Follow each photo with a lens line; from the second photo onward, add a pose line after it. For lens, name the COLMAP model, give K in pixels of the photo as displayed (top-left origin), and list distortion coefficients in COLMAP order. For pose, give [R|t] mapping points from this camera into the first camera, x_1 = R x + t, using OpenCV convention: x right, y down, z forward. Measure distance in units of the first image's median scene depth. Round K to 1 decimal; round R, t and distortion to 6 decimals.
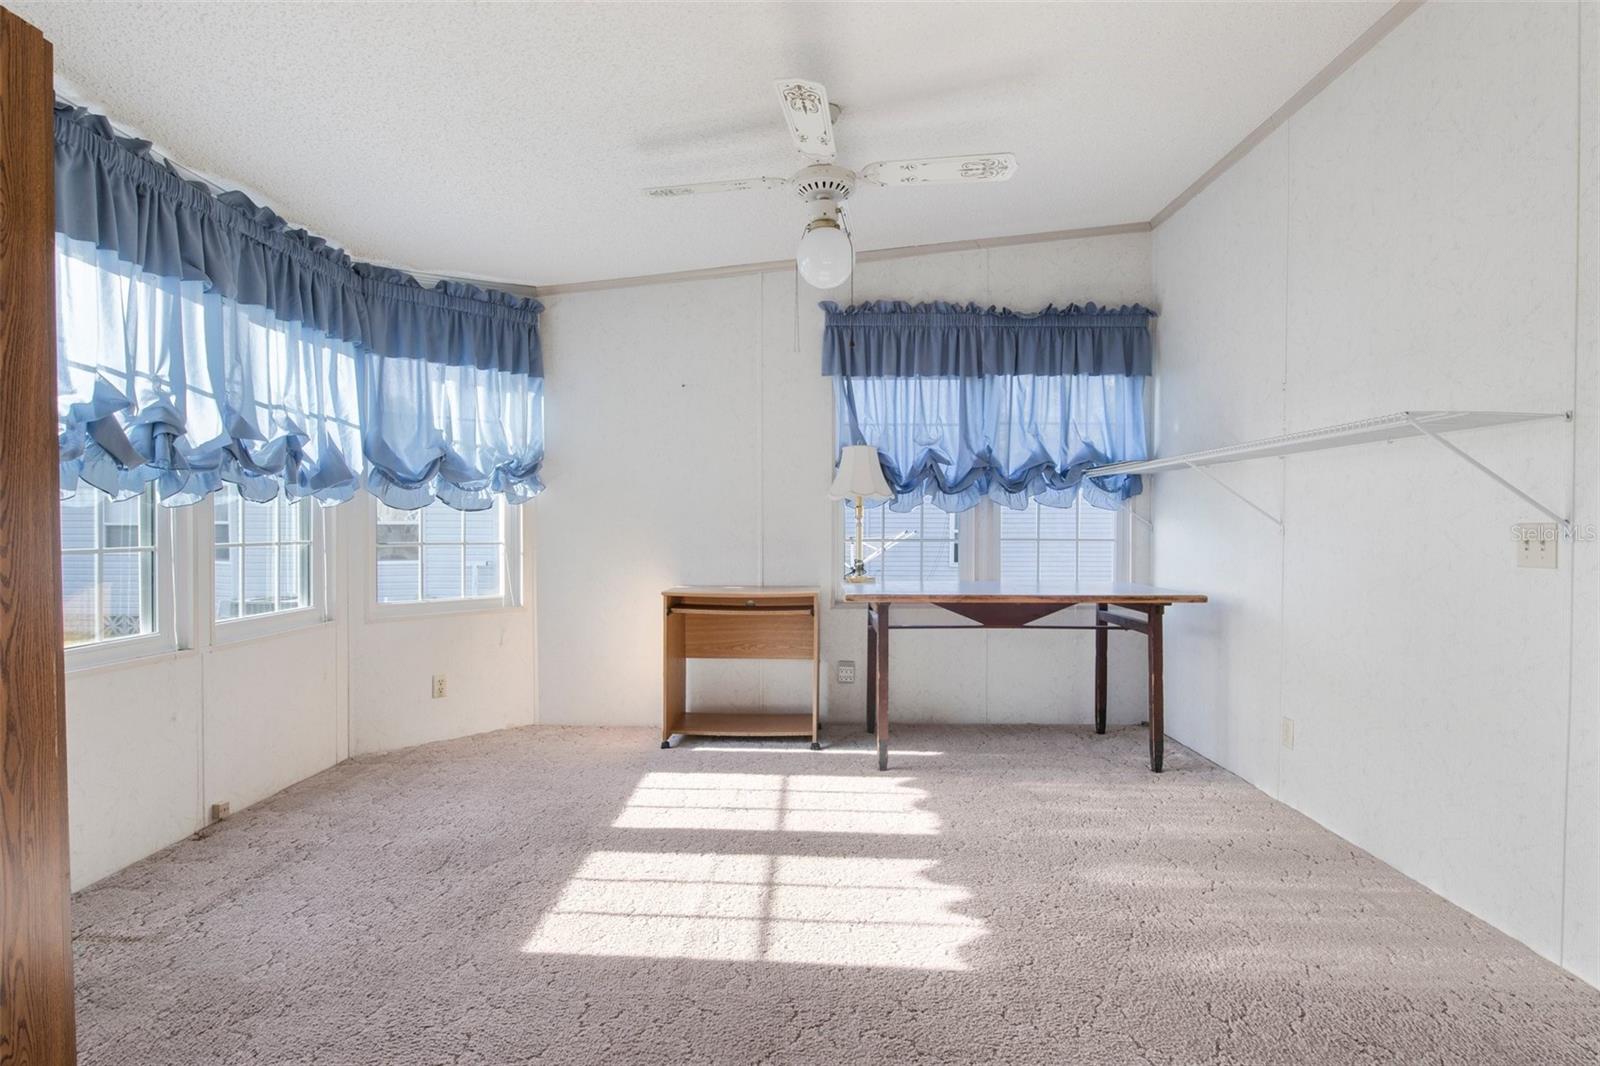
lens RADIAL K [[817.5, 0, 807.9], [0, 817.5, 532.7], [0, 0, 1]] dist [-0.009606, 0.000321]
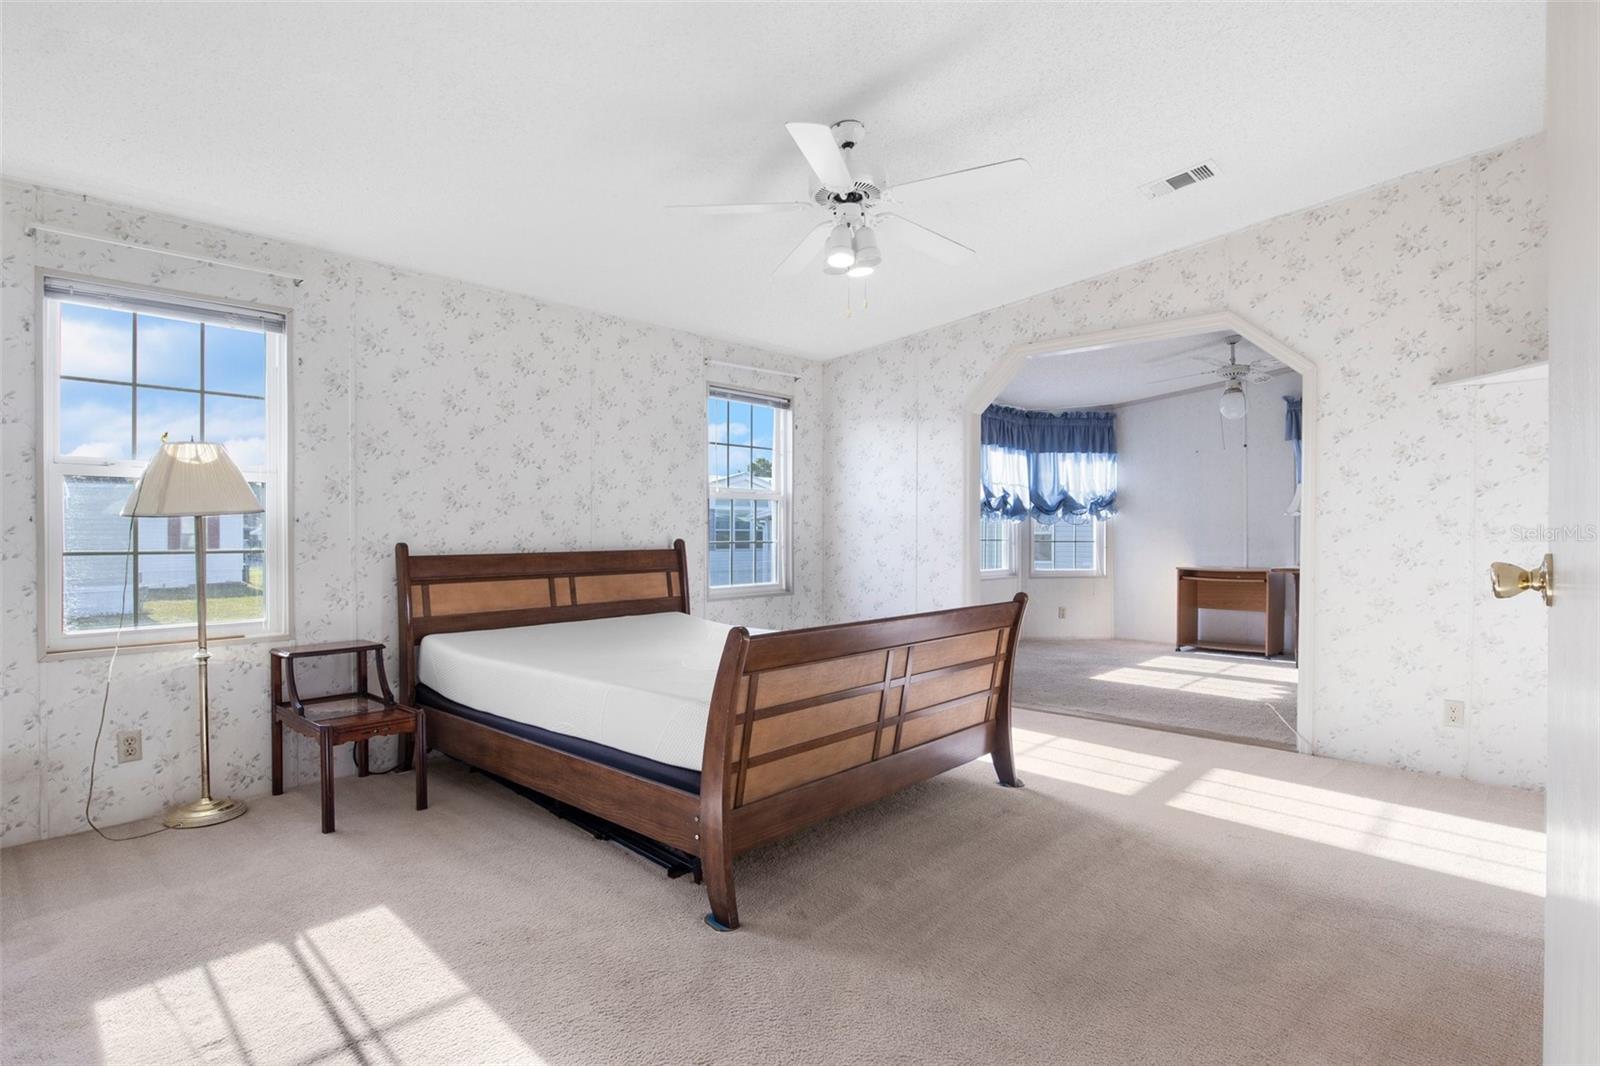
lens RADIAL K [[817.5, 0, 806.3], [0, 817.5, 533.0], [0, 0, 1]] dist [-0.009606, 0.000321]
pose [[0.741724, -0.001809, -0.670703, 0.440565], [-0.006483, 0.999930, -0.009866, 0.017282], [0.670674, 0.011666, 0.741660, -0.941945]]
